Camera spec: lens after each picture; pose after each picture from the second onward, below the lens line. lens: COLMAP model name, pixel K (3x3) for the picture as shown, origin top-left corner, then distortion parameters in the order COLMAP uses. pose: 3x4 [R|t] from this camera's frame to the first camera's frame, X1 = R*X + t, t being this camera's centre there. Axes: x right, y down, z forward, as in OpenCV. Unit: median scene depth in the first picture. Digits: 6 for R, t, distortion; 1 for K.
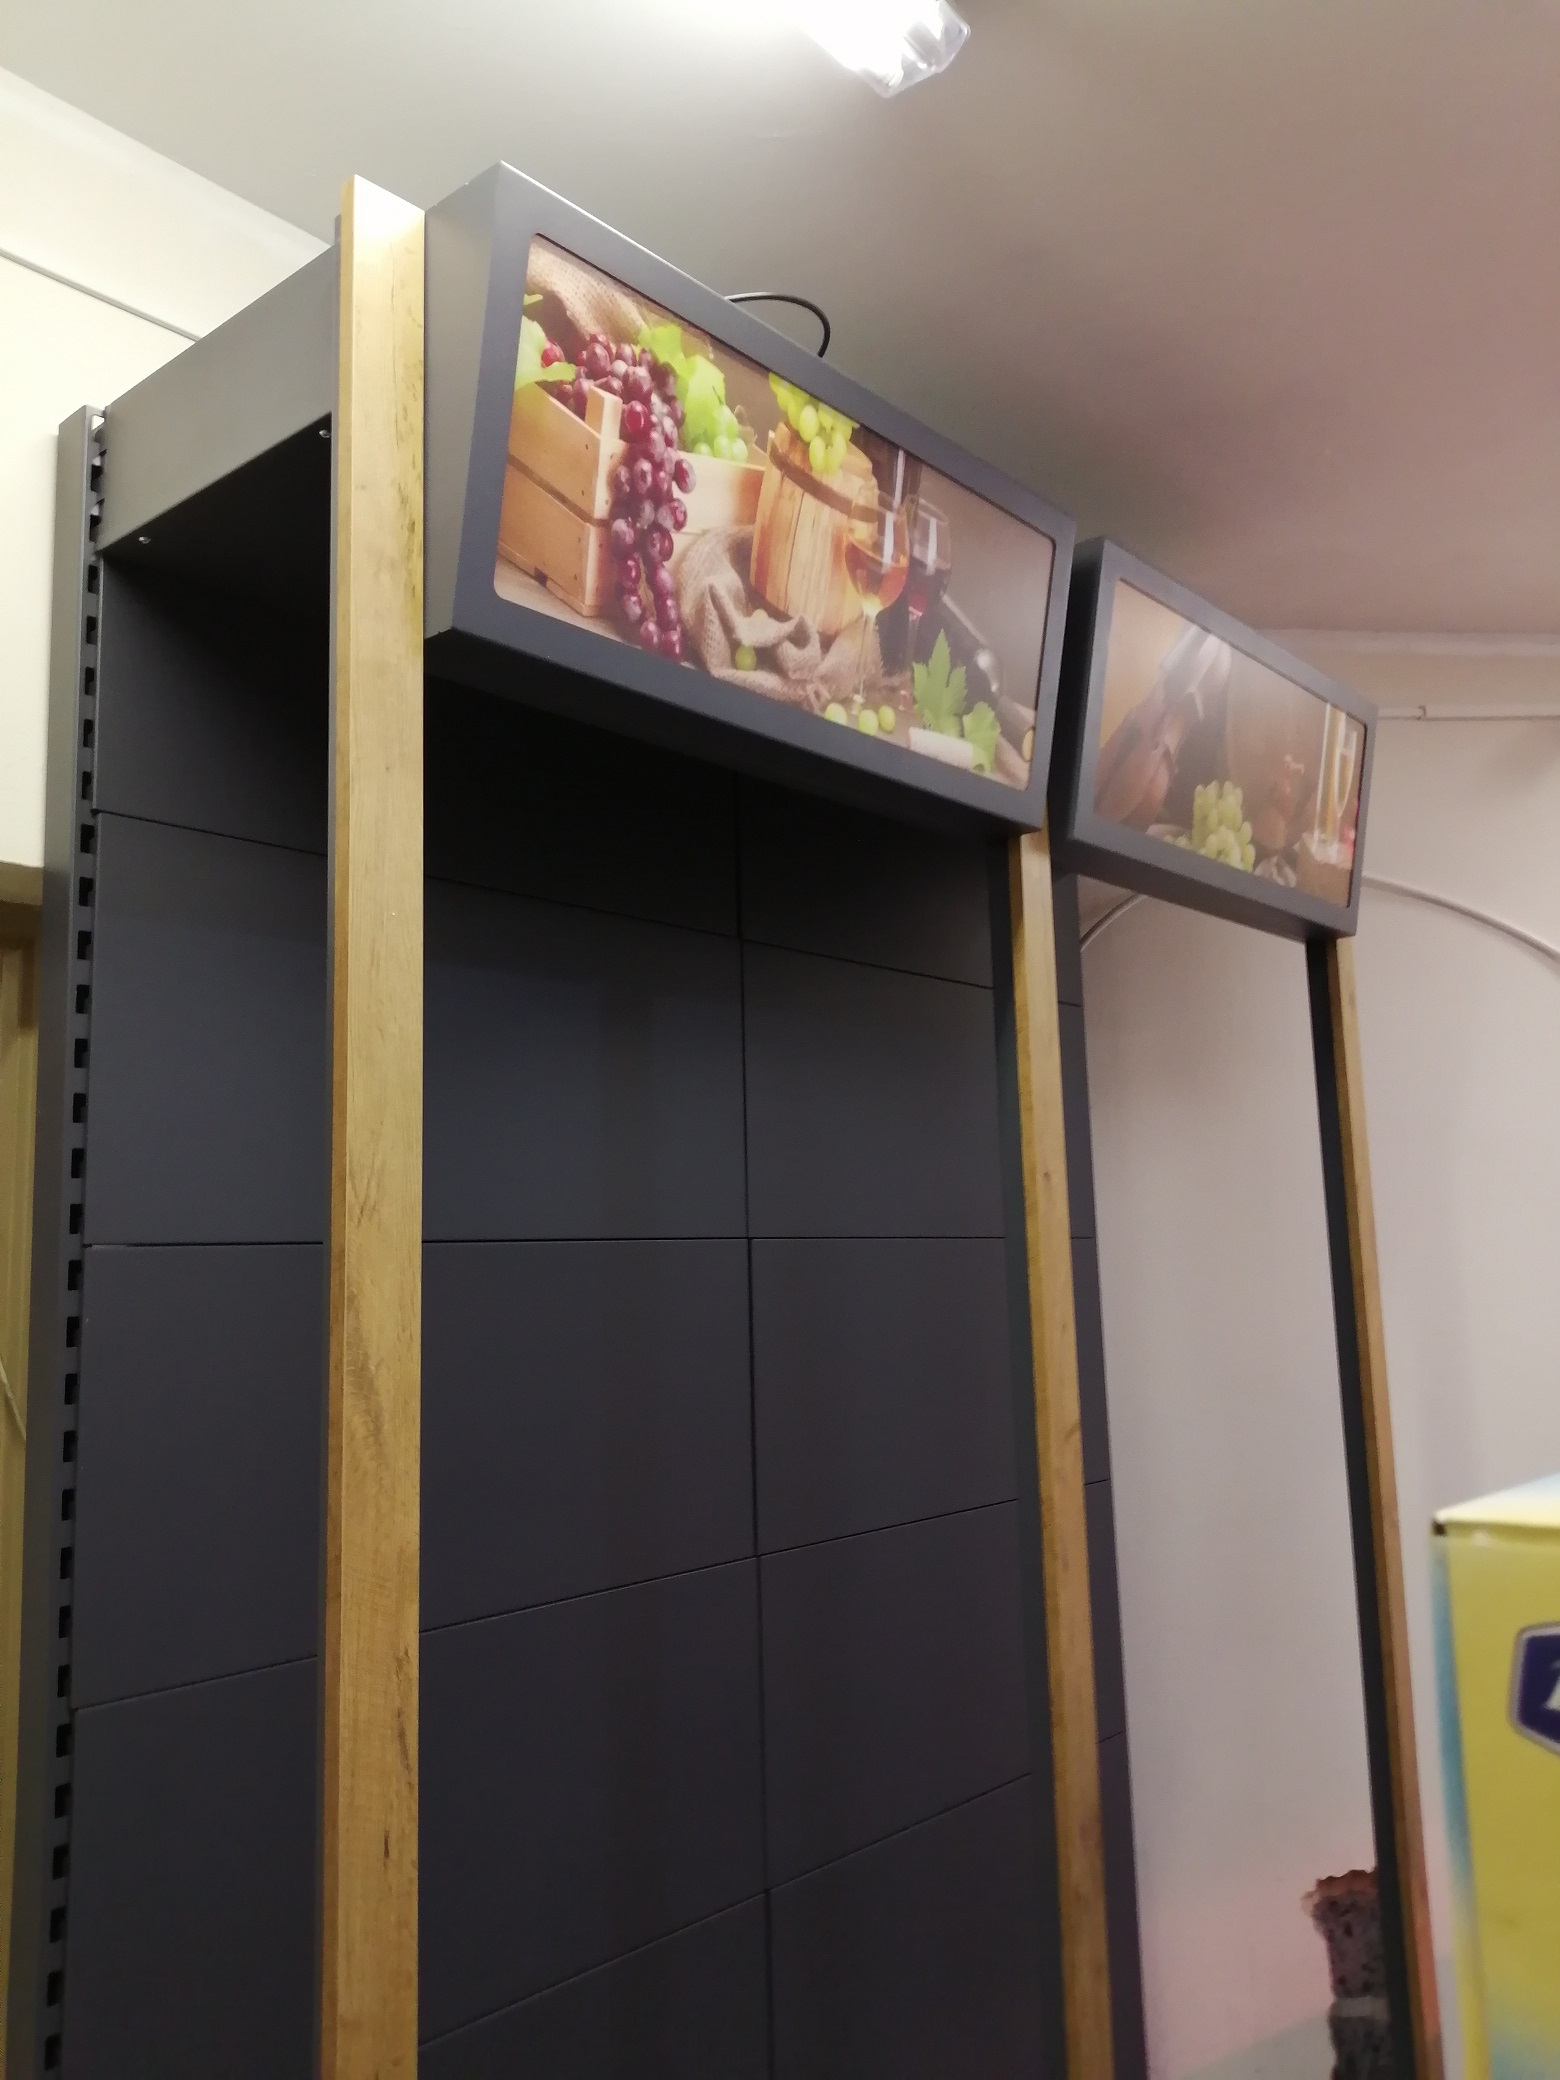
lens RADIAL K [[1643.0, 0, 755.4], [0, 1643.0, 1047.4], [0, 0, 1]] dist [0.035616, -0.068622]
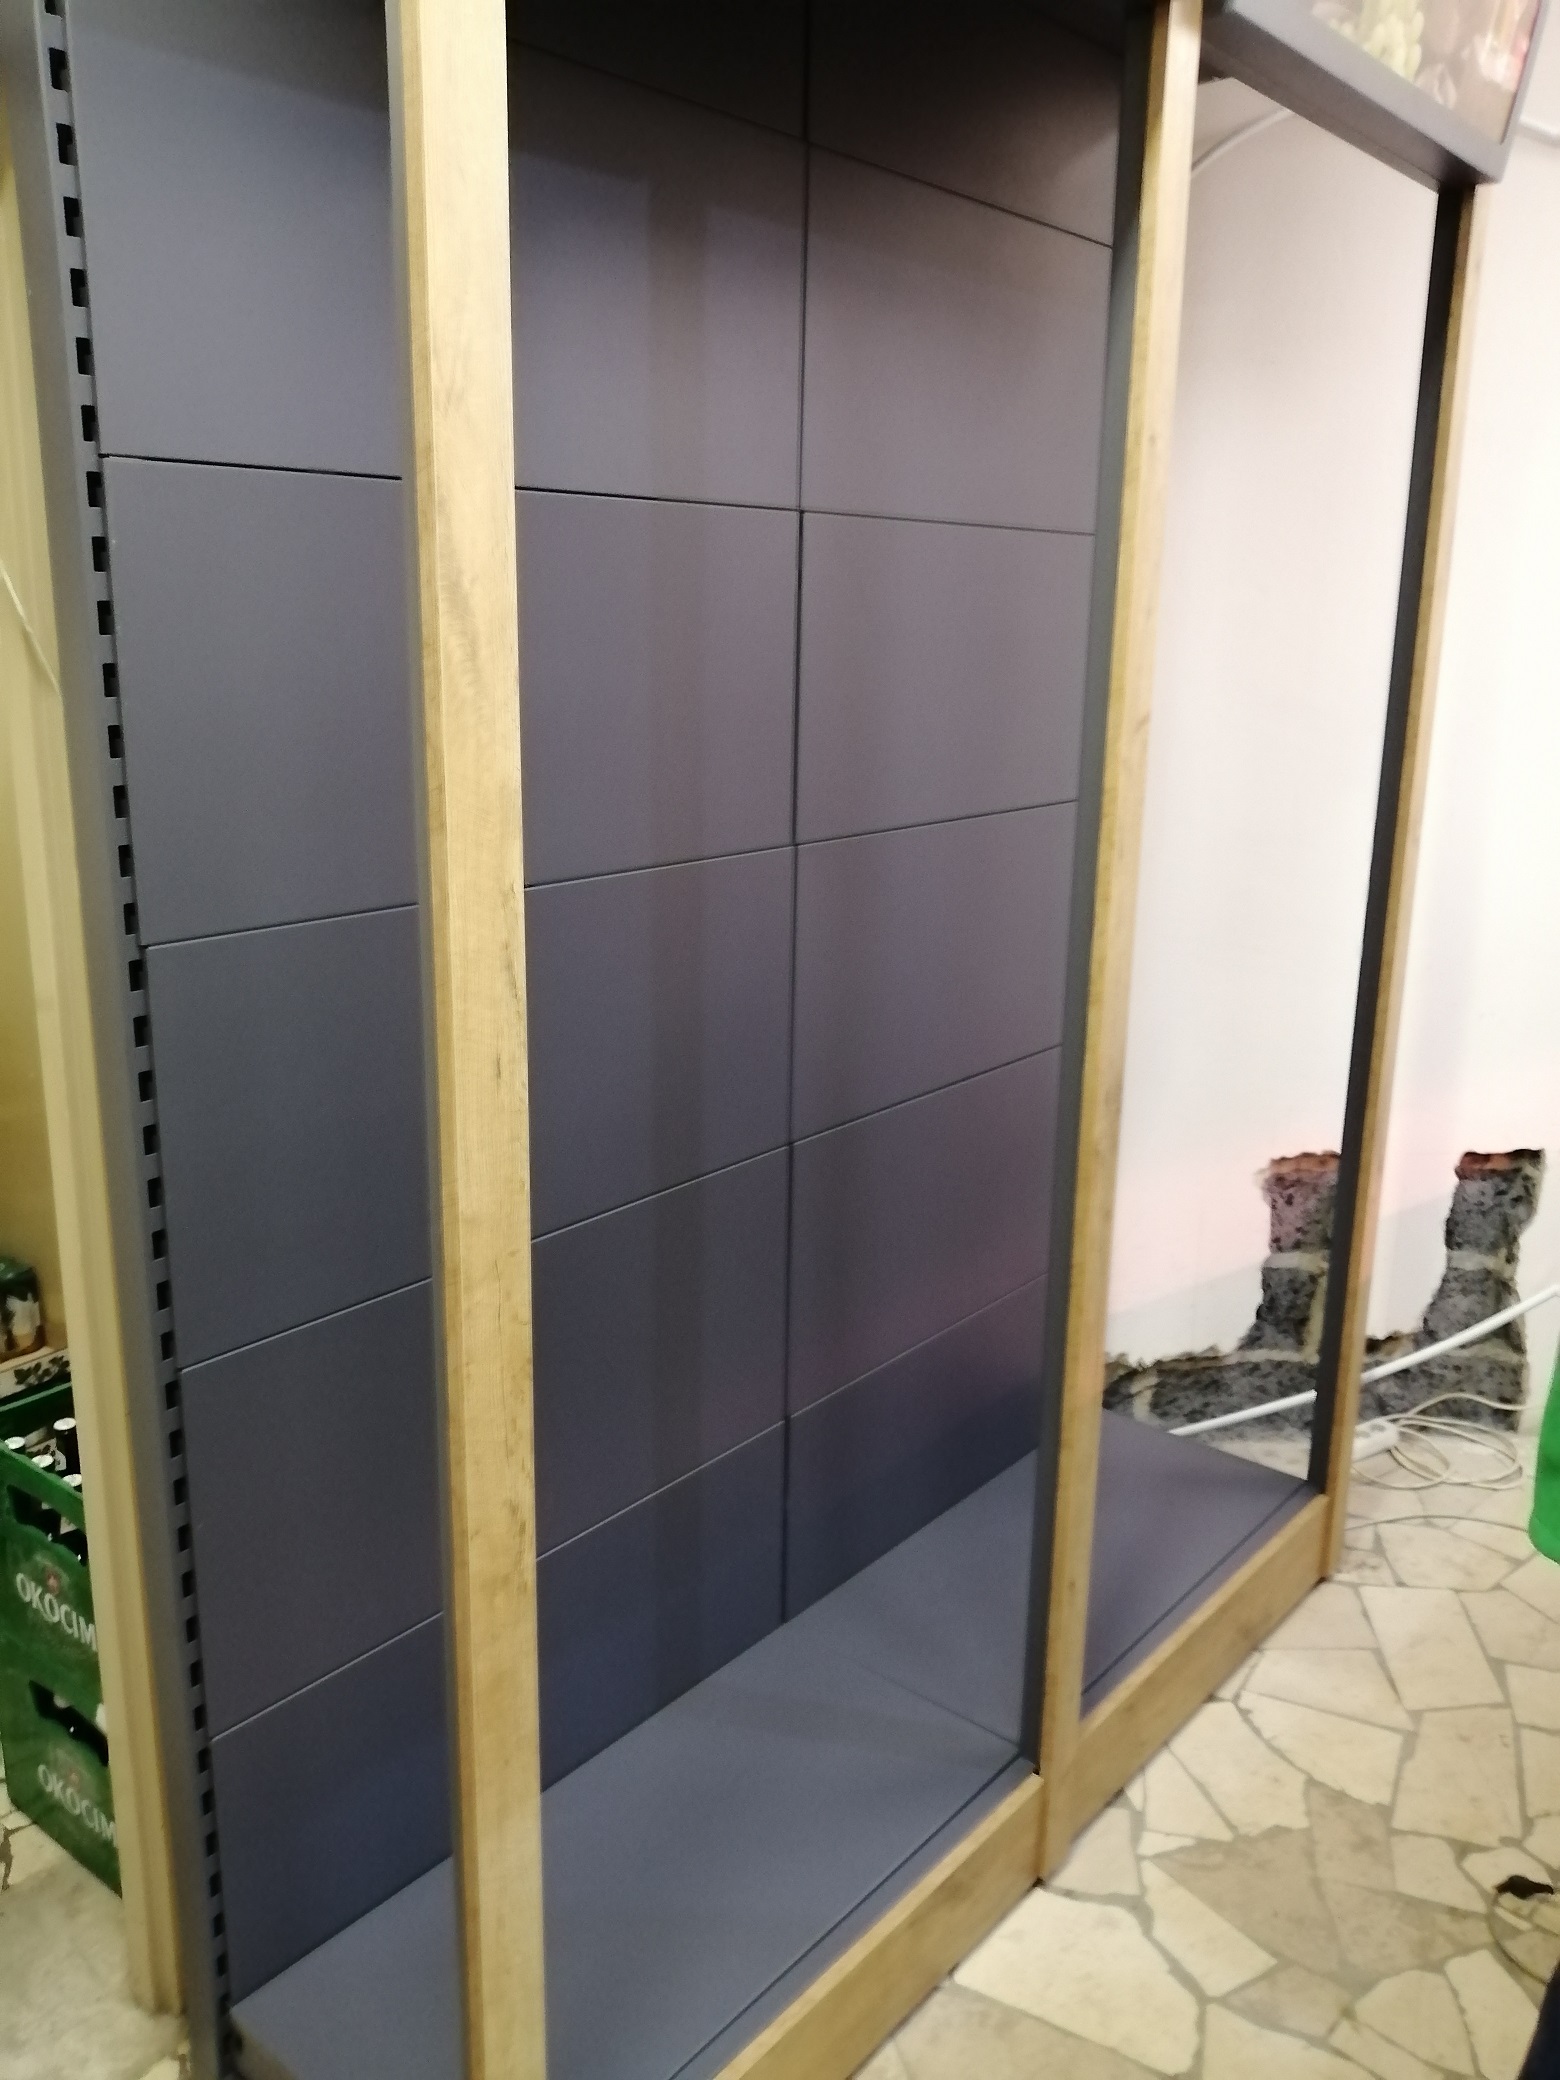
lens RADIAL K [[1651.5, 0, 763.2], [0, 1651.5, 1040.6], [0, 0, 1]] dist [0.035464, -0.078641]
pose [[0.998879, 0.030349, 0.036314, -0.072102], [-0.041931, 0.923327, 0.381717, 0.054021], [-0.021945, -0.382812, 0.923565, 0.046527]]
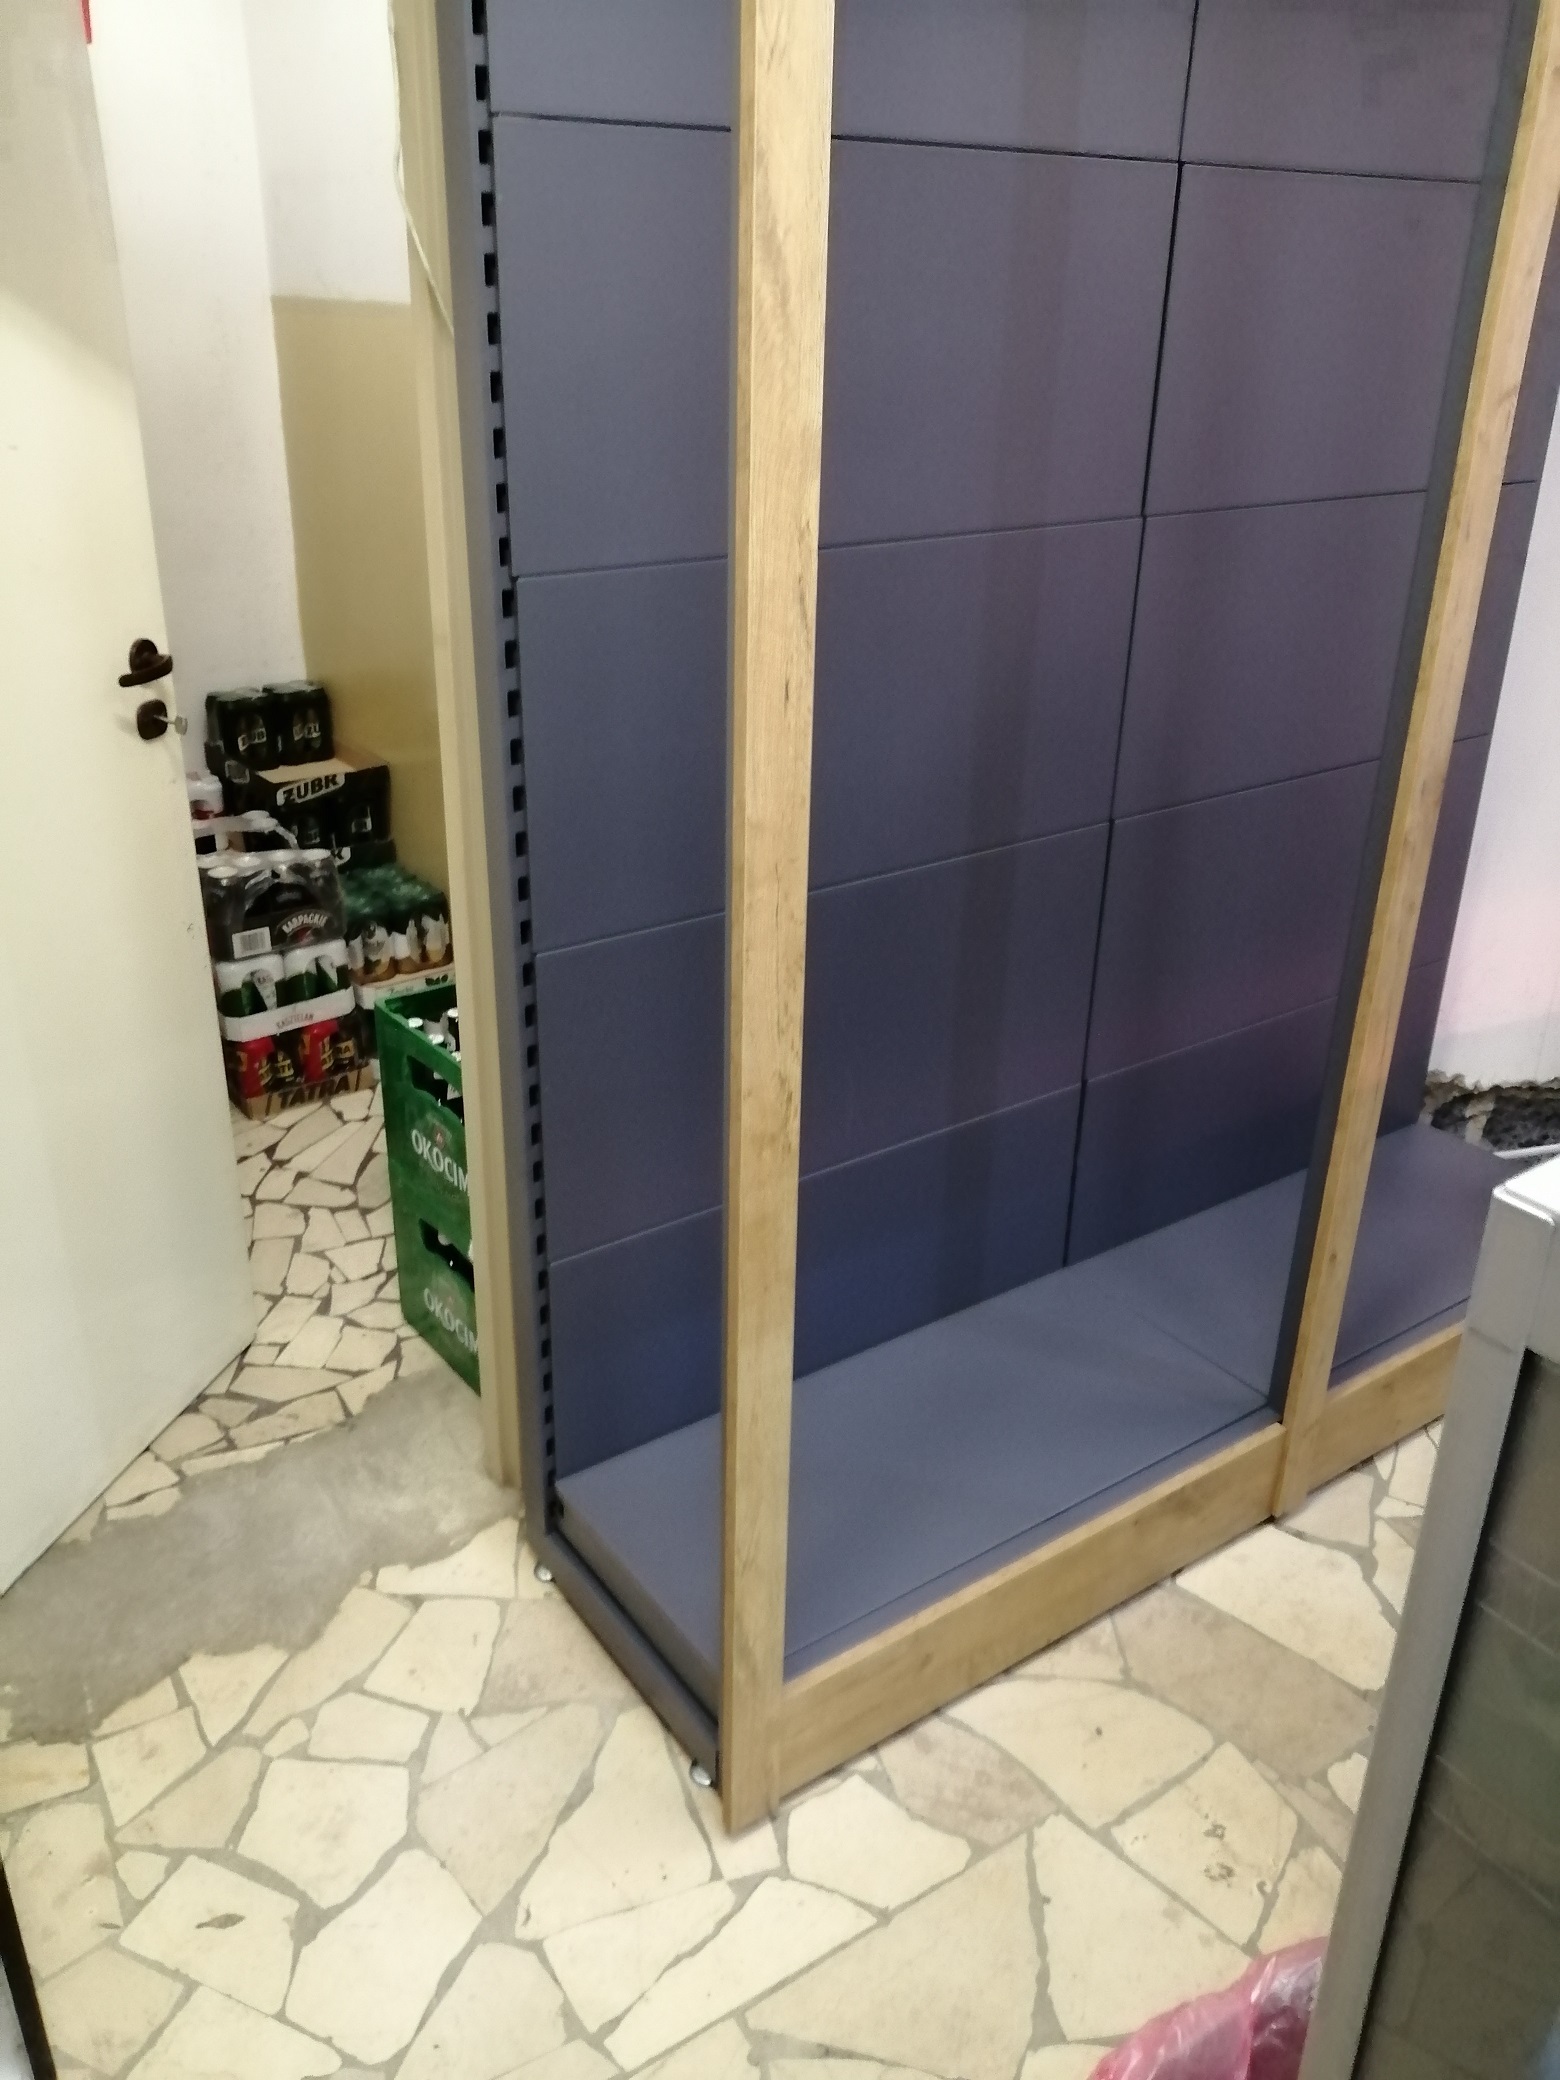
lens RADIAL K [[1651.5, 0, 763.2], [0, 1651.5, 1040.6], [0, 0, 1]] dist [0.035464, -0.078641]
pose [[0.973978, 0.131156, -0.184837, 0.004536], [-0.009839, 0.839246, 0.543664, 0.044512], [0.226428, -0.527698, 0.818697, -0.058703]]
